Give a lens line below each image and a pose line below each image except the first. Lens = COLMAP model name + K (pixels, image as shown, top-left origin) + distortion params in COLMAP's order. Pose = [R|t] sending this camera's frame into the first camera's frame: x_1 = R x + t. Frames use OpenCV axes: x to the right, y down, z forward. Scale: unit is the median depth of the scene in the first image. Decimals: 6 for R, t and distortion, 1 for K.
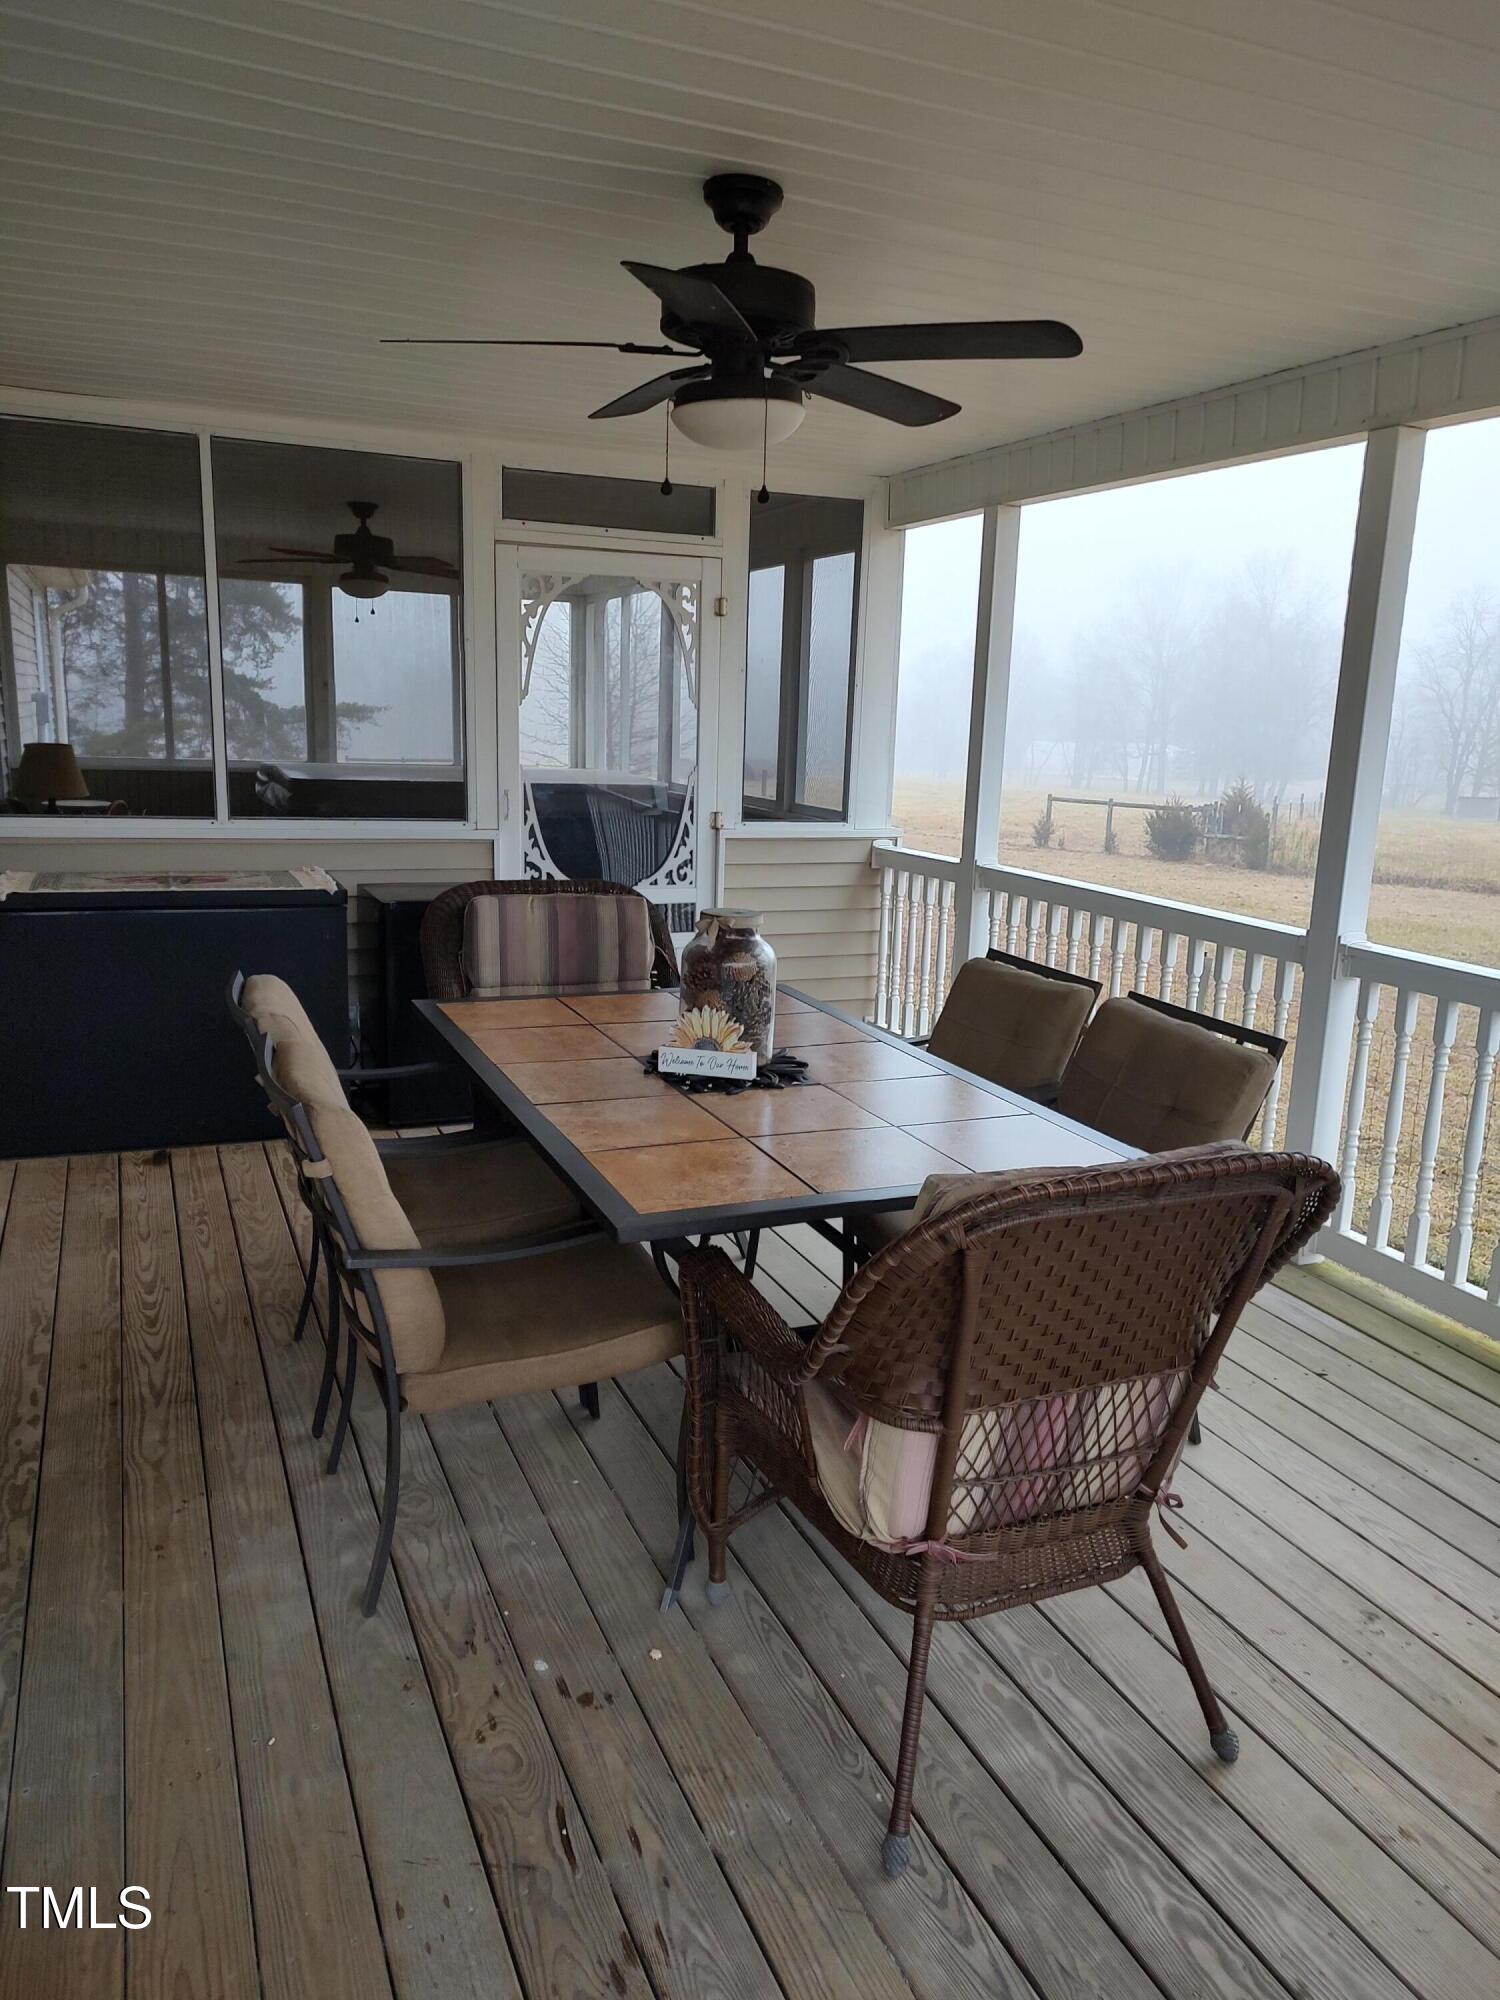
lens RADIAL K [[1418.4, 0, 762.8], [0, 1418.4, 1002.0], [0, 0, 1]] dist [0.006143, -0.019704]
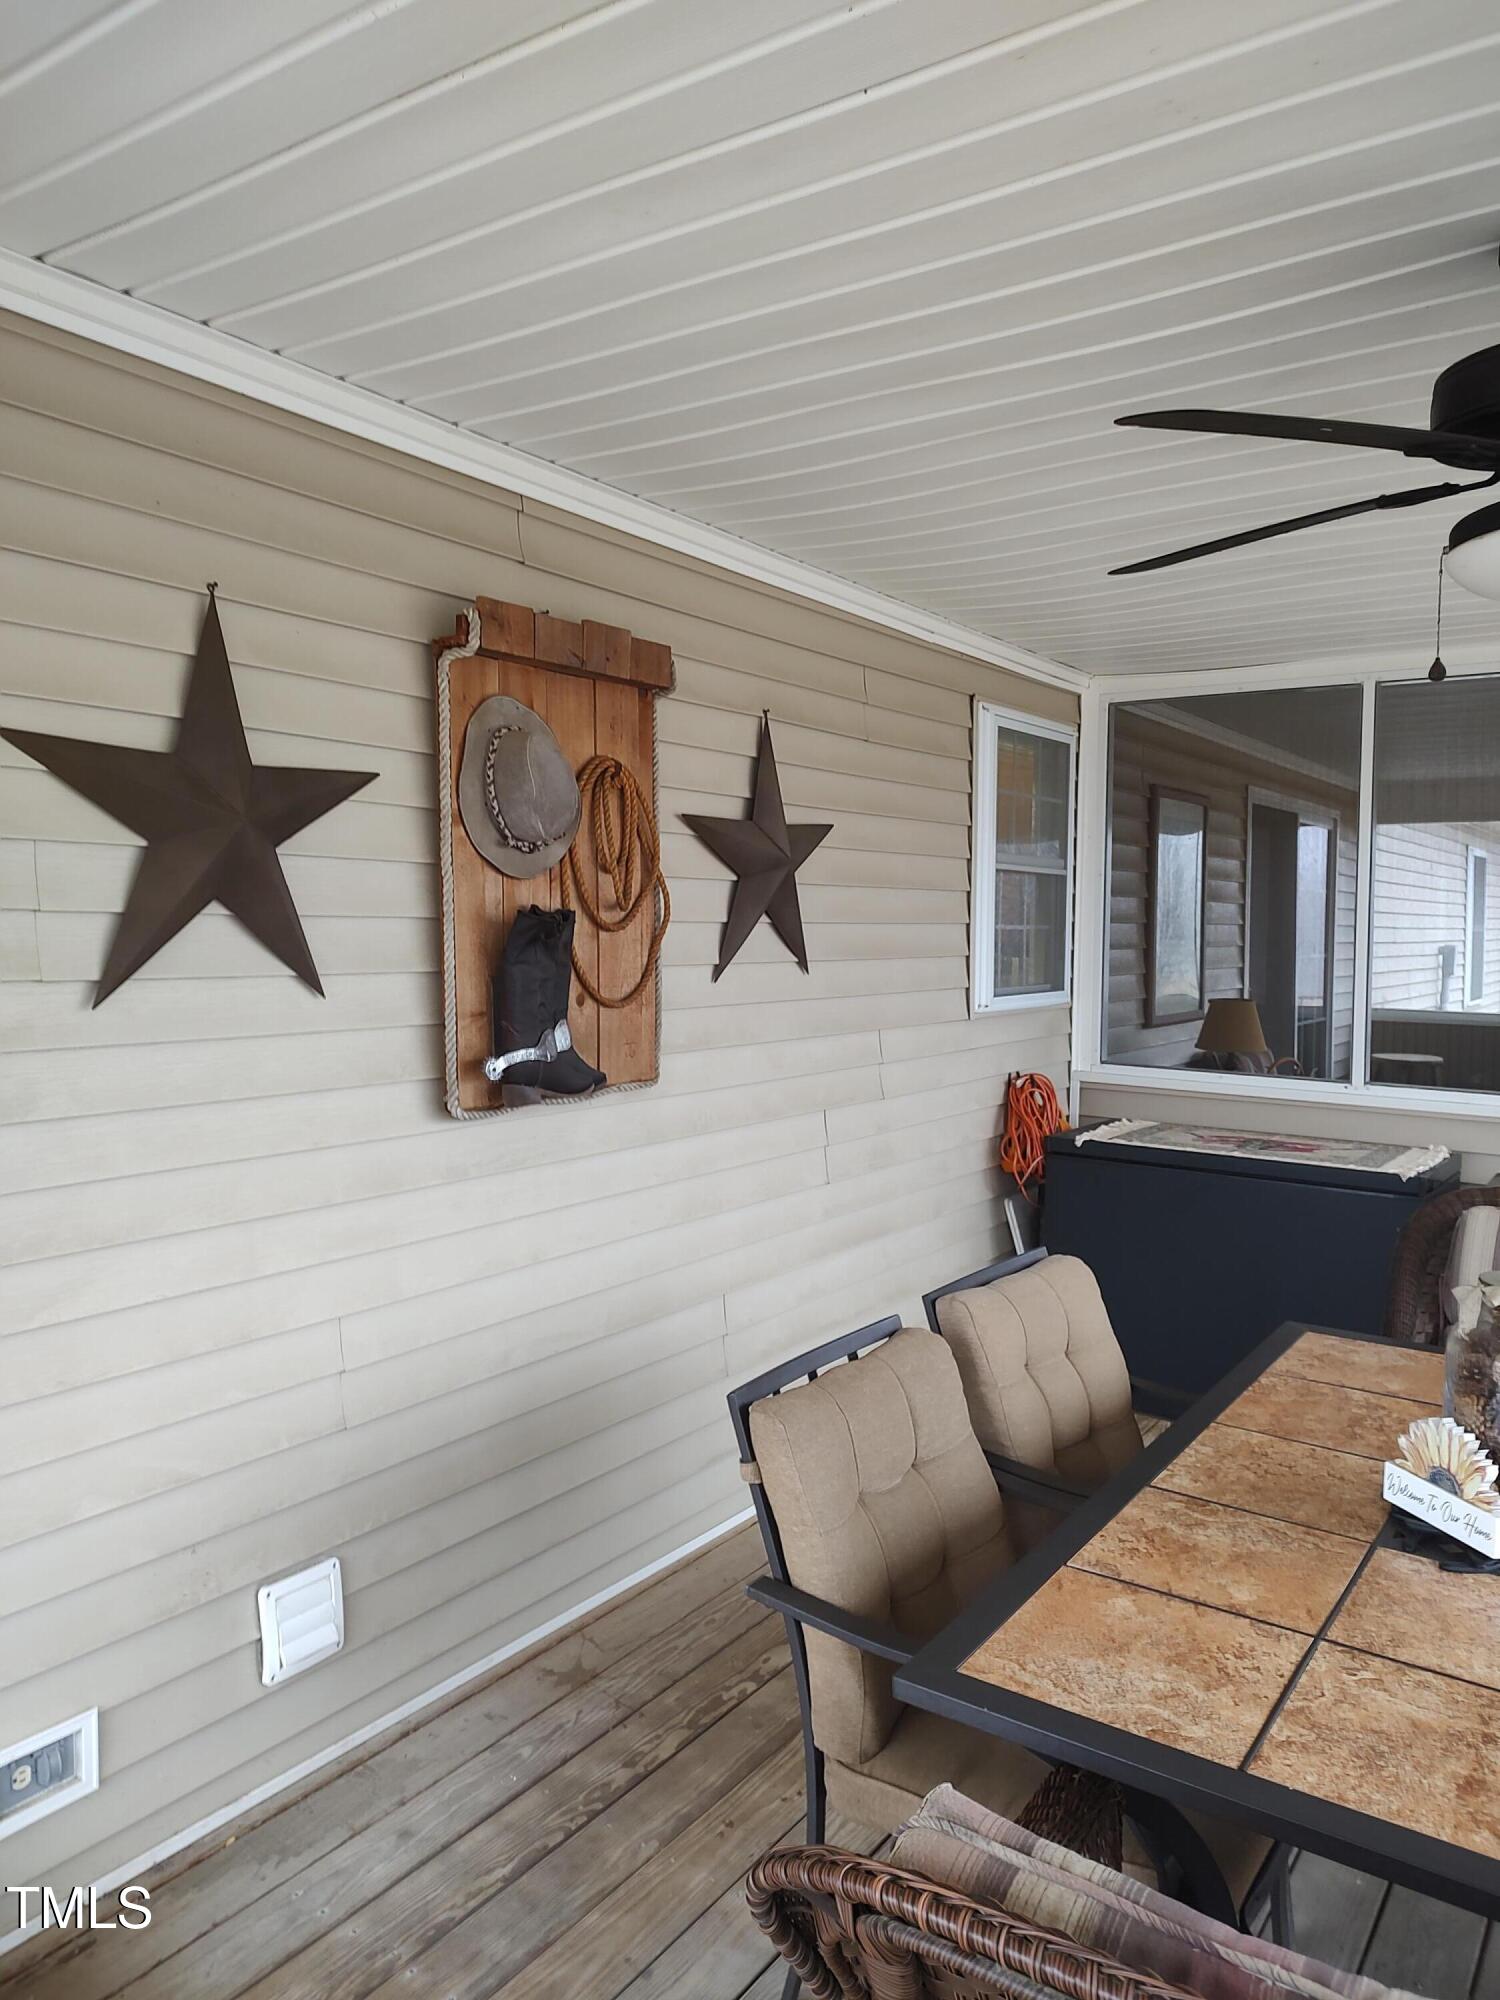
lens RADIAL K [[1418.4, 0, 762.8], [0, 1418.4, 1002.0], [0, 0, 1]] dist [0.006143, -0.019704]
pose [[0.533582, 0.024900, -0.845382, 0.341575], [-0.170346, 0.982246, -0.078587, -0.081982], [0.828416, 0.185940, 0.528350, 0.355966]]
